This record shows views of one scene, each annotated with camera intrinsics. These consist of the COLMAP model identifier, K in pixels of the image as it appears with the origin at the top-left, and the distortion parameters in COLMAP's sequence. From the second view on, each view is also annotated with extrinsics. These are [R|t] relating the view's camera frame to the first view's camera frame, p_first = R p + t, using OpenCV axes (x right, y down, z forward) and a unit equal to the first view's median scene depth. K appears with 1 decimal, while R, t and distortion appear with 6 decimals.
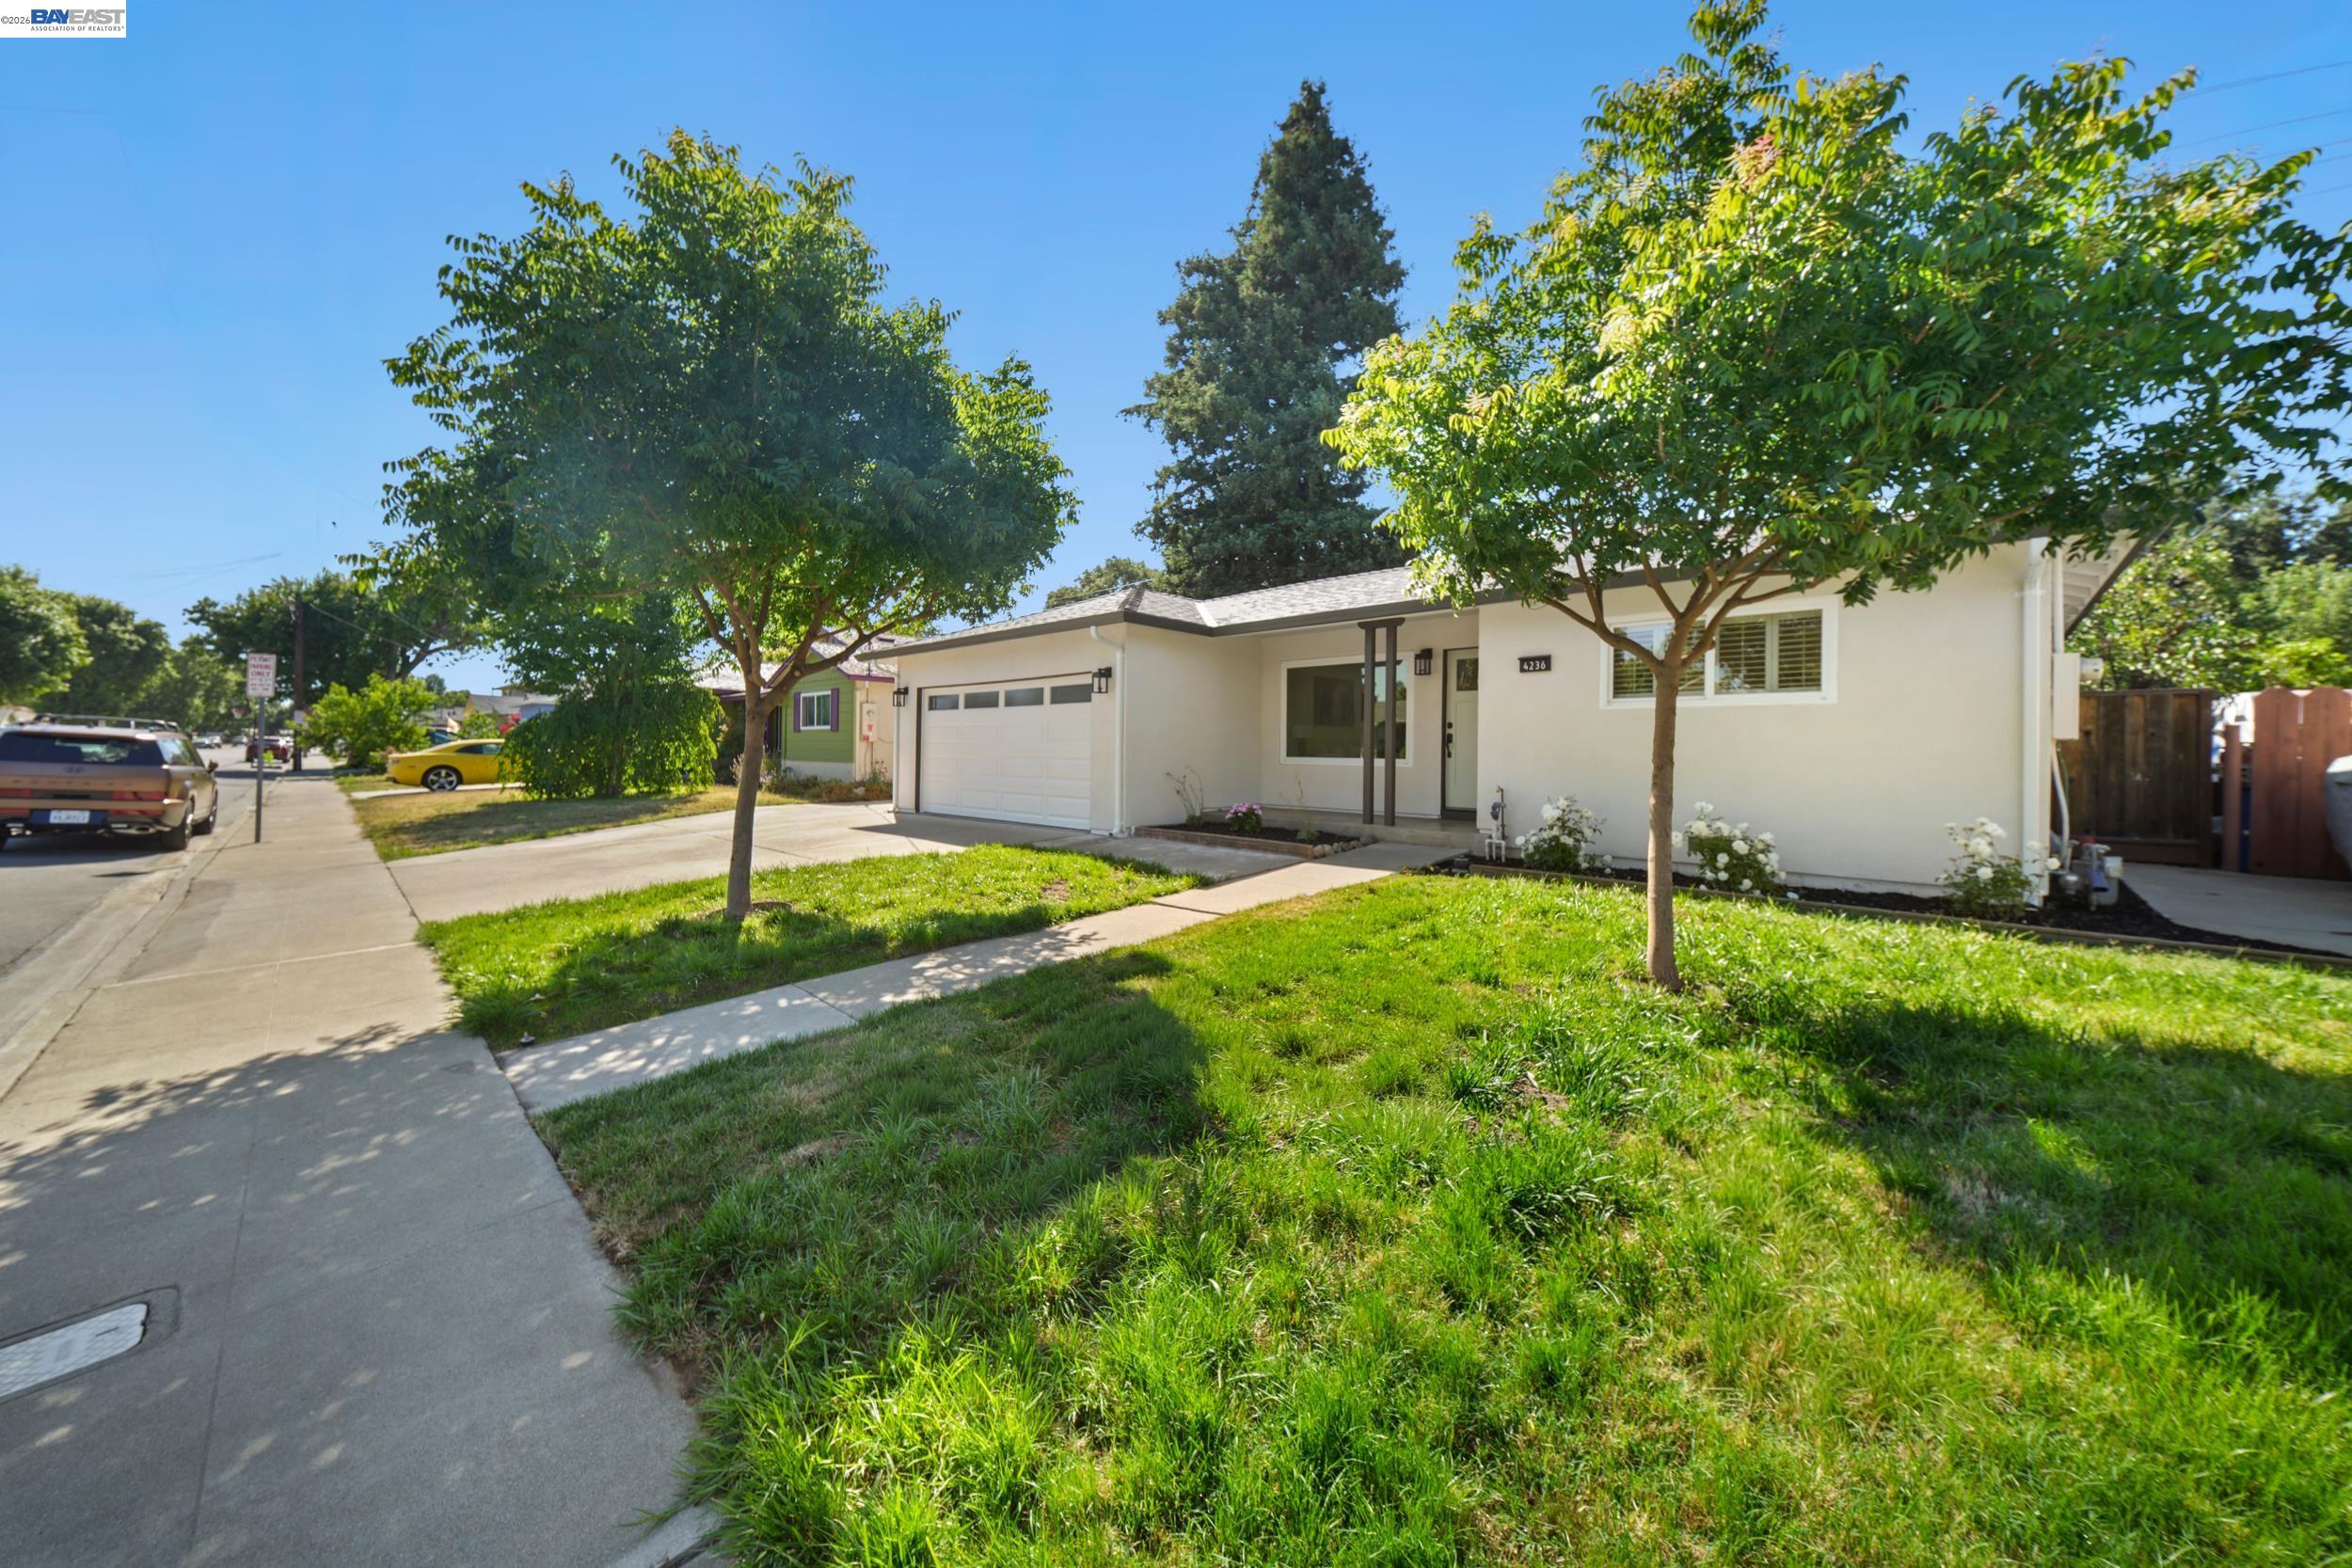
lens RADIAL K [[833.2, 0, 1163.3], [0, 833.2, 750.8], [0, 0, 1]] dist [-0.006966, -0.000277]
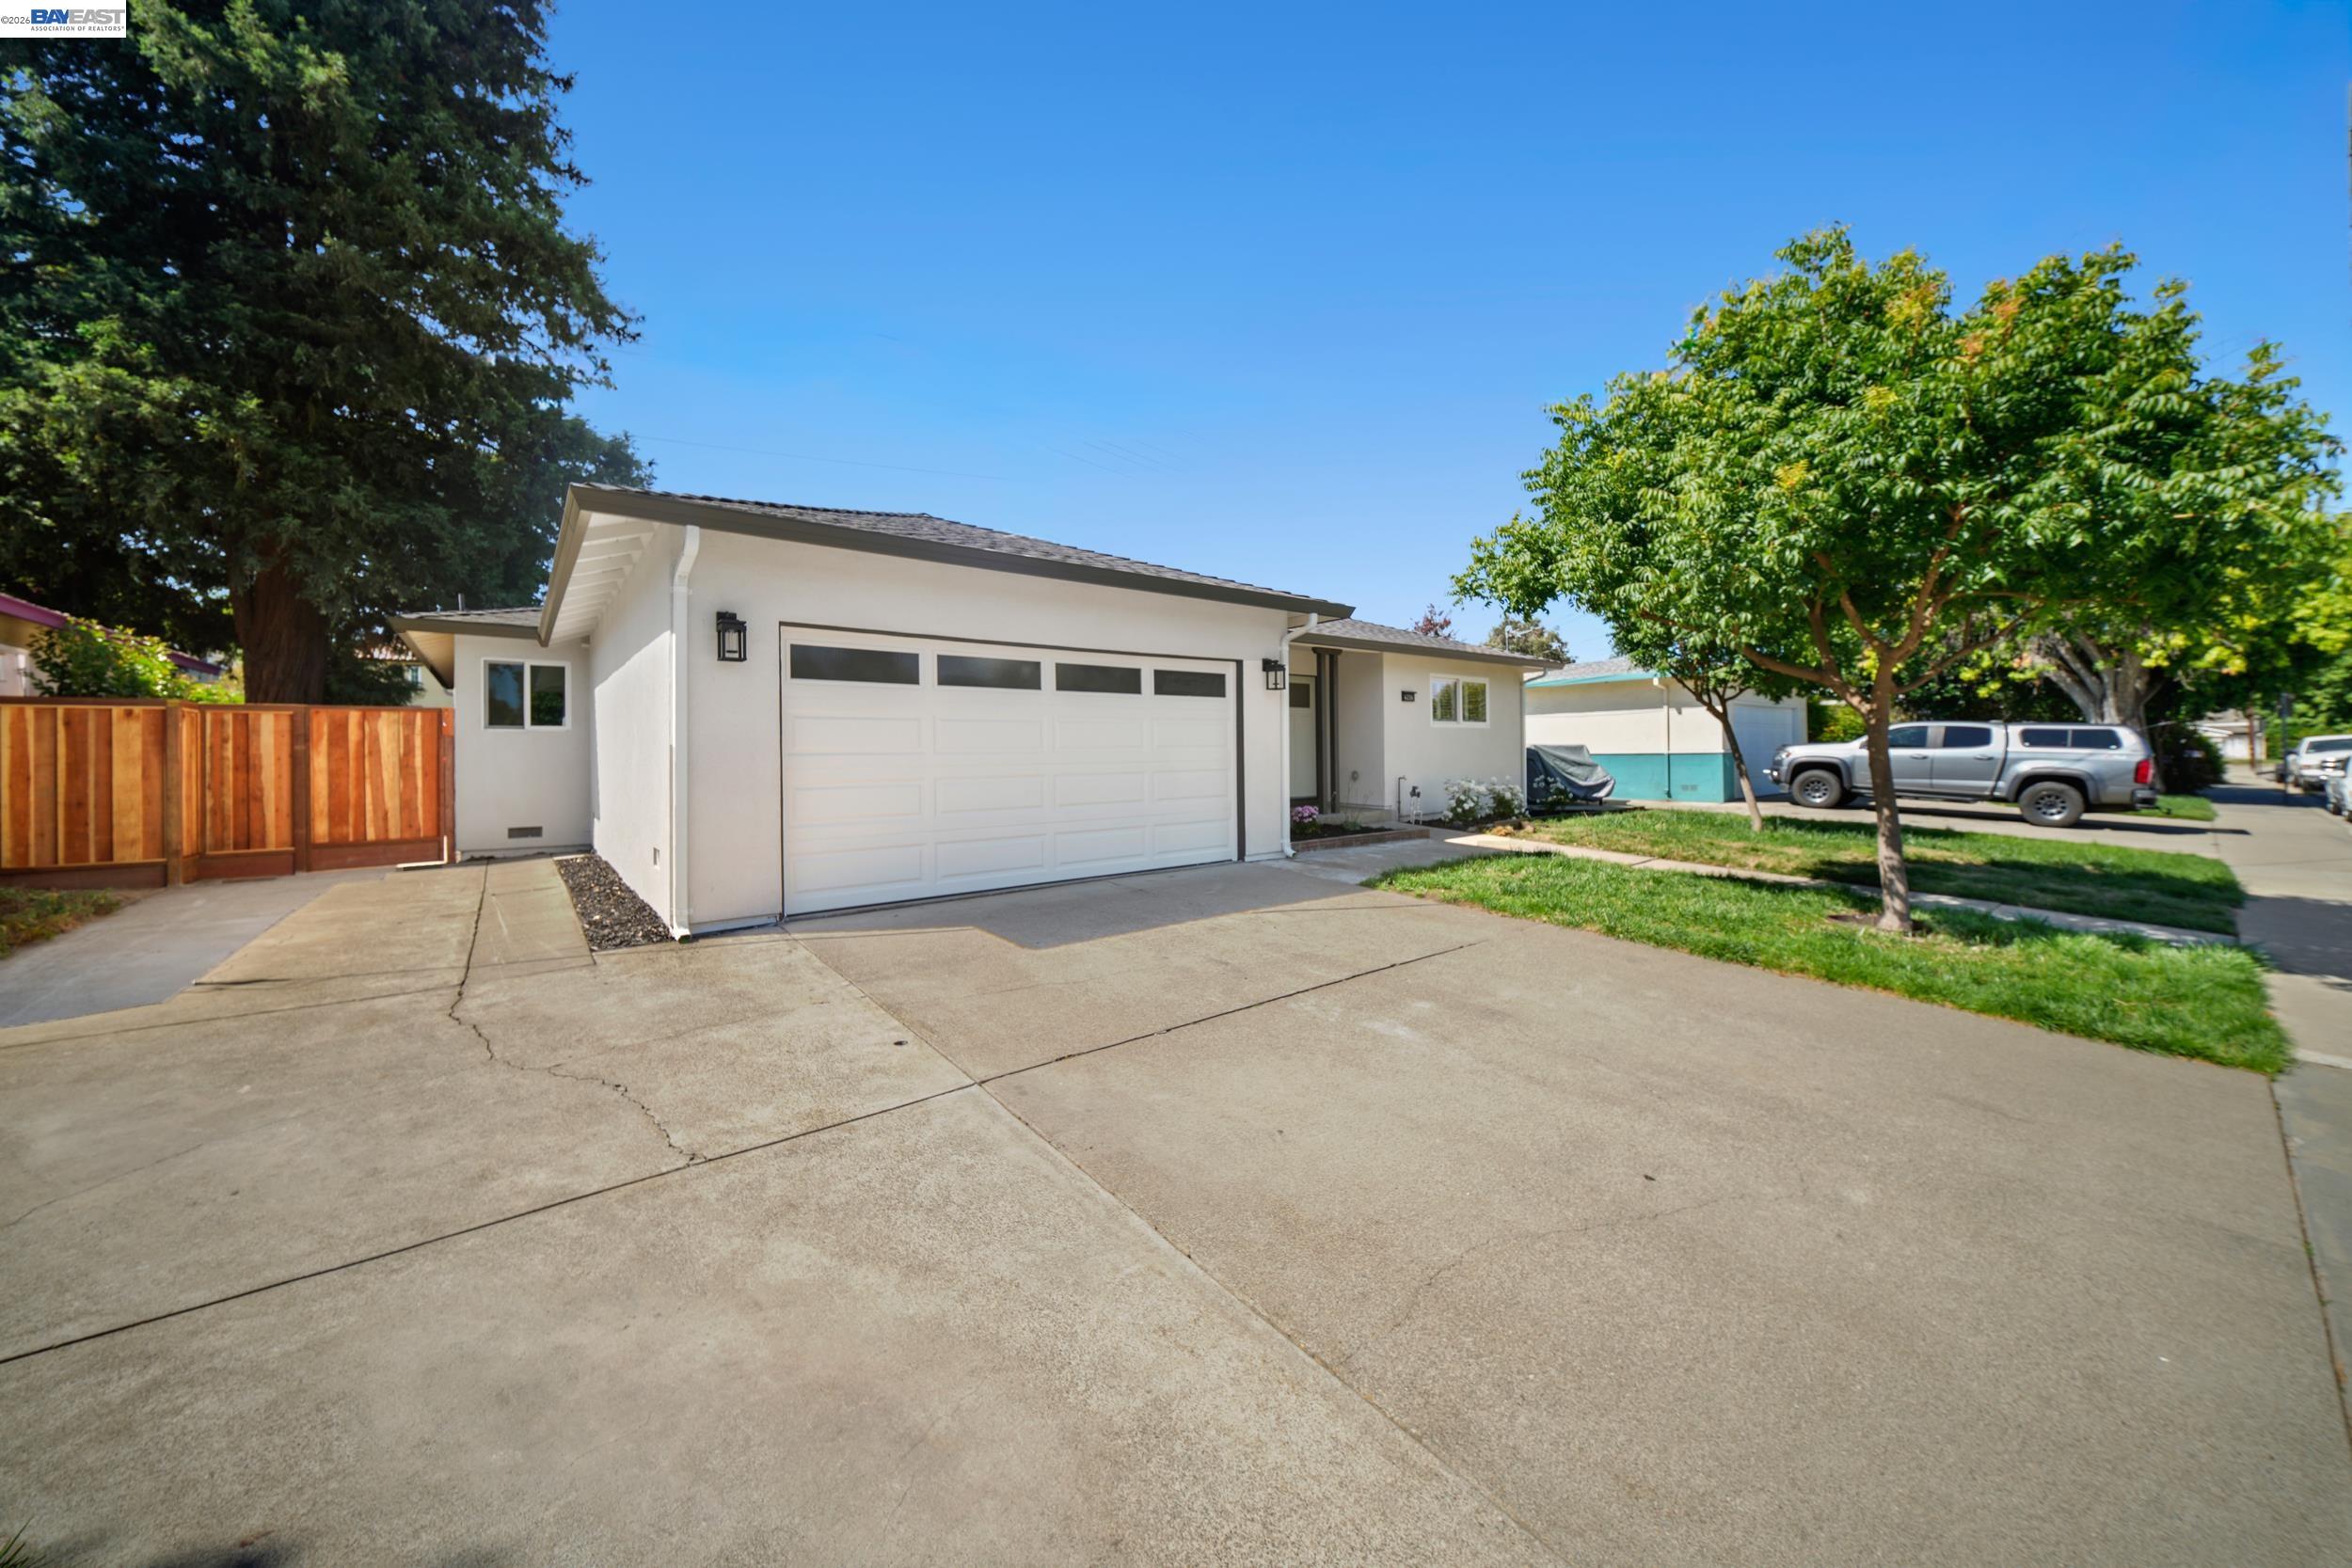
lens RADIAL K [[833.2, 0, 1172.1], [0, 833.2, 751.2], [0, 0, 1]] dist [-0.006966, -0.000277]
pose [[0.115359, -0.007795, 0.993293, -0.725423], [0.011270, 0.999915, 0.006539, -0.010097], [-0.993260, 0.010440, 0.115437, 0.781960]]
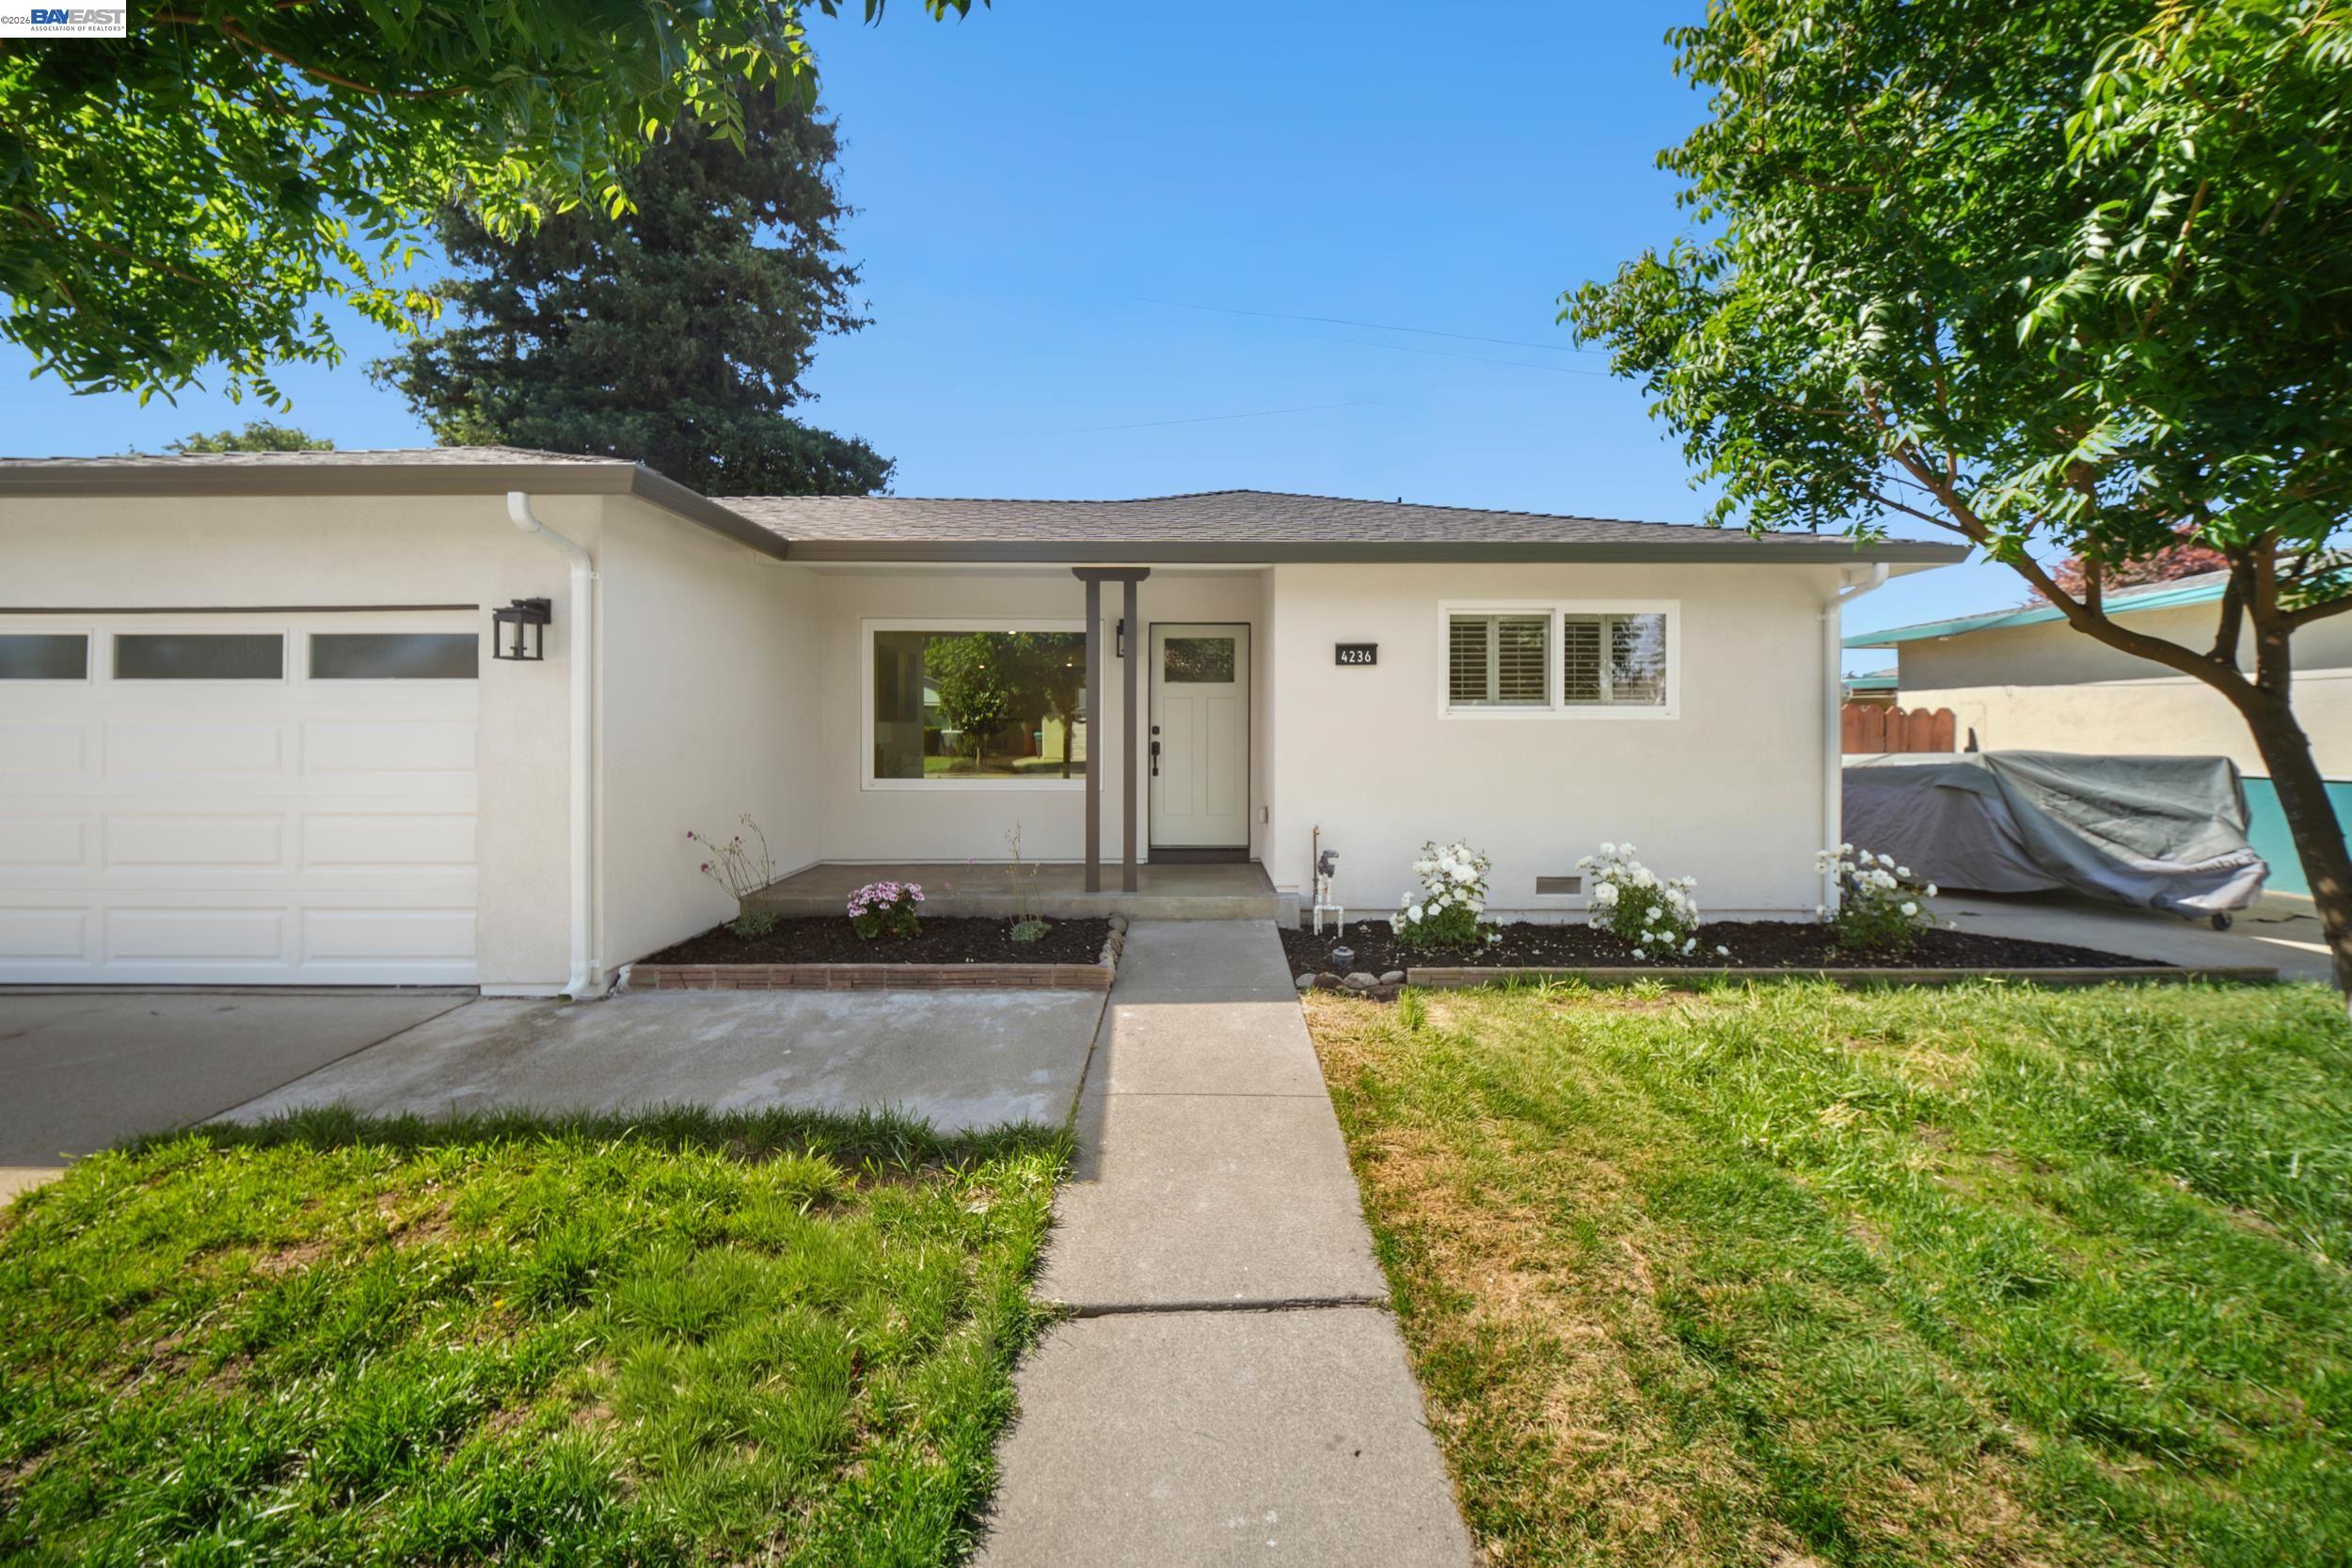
lens RADIAL K [[833.2, 0, 1210.7], [0, 833.2, 739.7], [0, 0, 1]] dist [-0.006966, -0.000277]
pose [[0.692957, -0.019185, 0.720724, -0.103857], [0.006337, 0.999769, 0.020521, -0.028237], [-0.720951, -0.009653, 0.692918, 0.365005]]
